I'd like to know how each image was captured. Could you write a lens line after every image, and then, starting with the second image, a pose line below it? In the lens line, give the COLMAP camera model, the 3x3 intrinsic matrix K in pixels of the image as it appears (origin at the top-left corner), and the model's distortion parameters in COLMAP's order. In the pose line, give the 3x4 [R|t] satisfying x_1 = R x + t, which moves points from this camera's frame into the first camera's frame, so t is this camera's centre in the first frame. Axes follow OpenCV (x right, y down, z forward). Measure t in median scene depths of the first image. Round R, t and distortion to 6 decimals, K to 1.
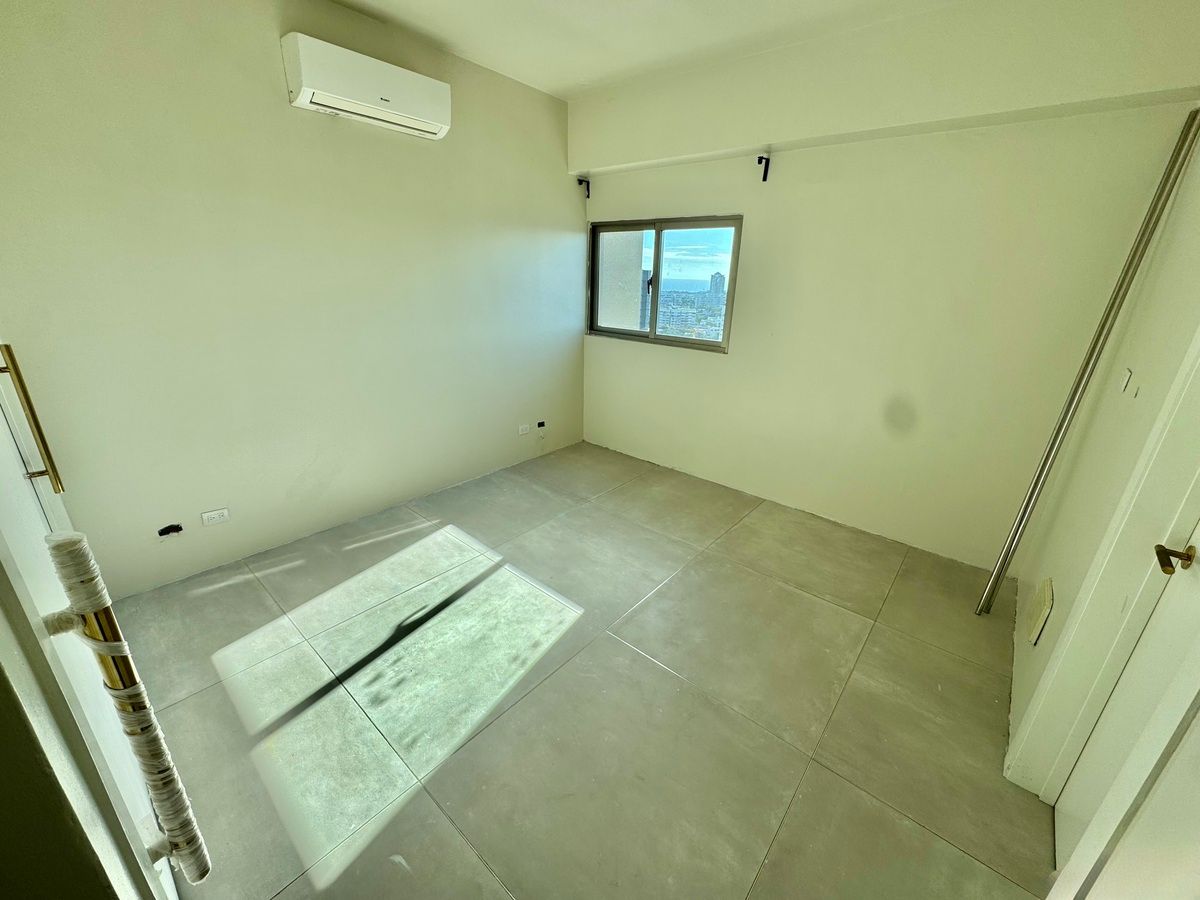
lens RADIAL K [[477.2, 0, 595.0], [0, 477.2, 449.4], [0, 0, 1]] dist [0.003192, 0.000147]
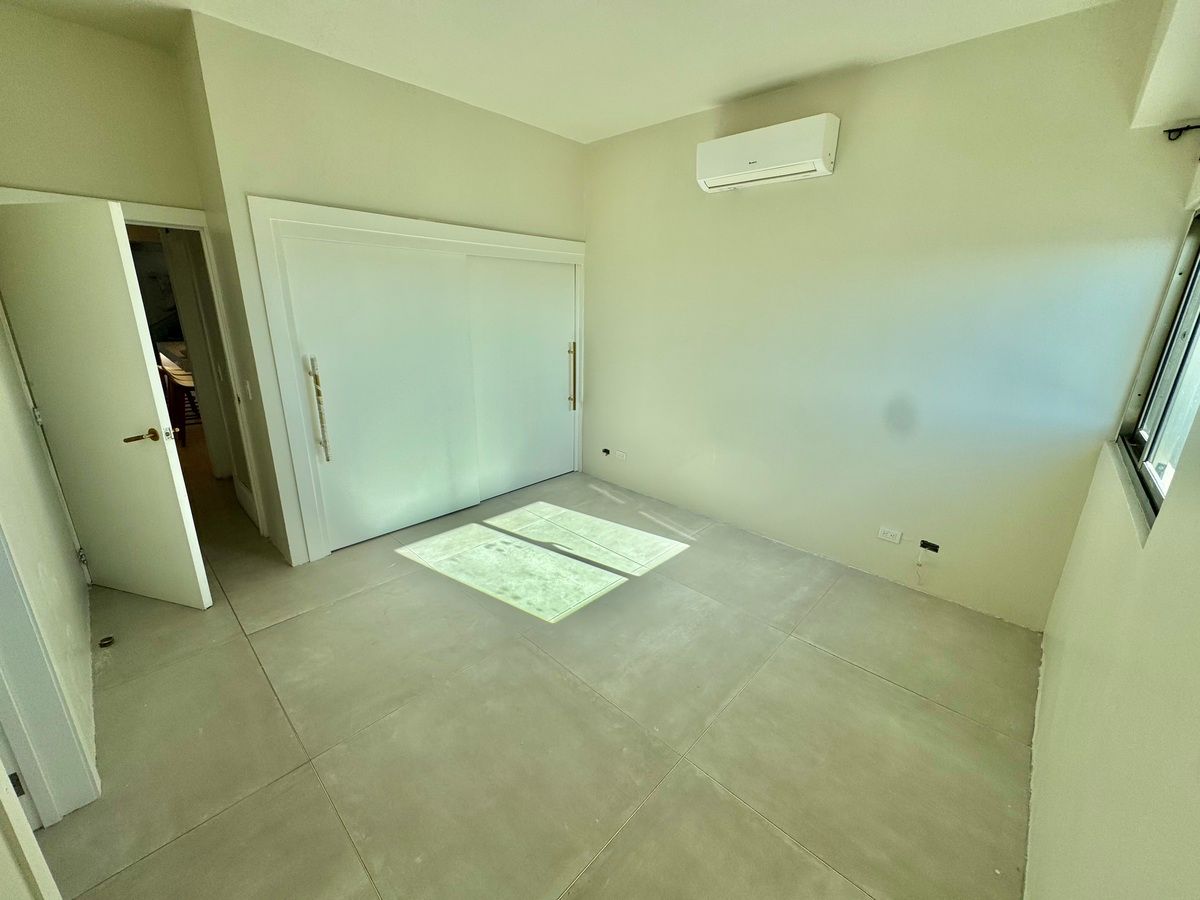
lens RADIAL K [[477.2, 0, 602.0], [0, 477.2, 445.3], [0, 0, 1]] dist [0.003192, 0.000147]
pose [[-0.040651, 0.253573, -0.966462, 0.832427], [-0.367573, 0.895636, 0.250451, -0.291453], [0.929106, 0.365426, 0.056798, 0.855313]]
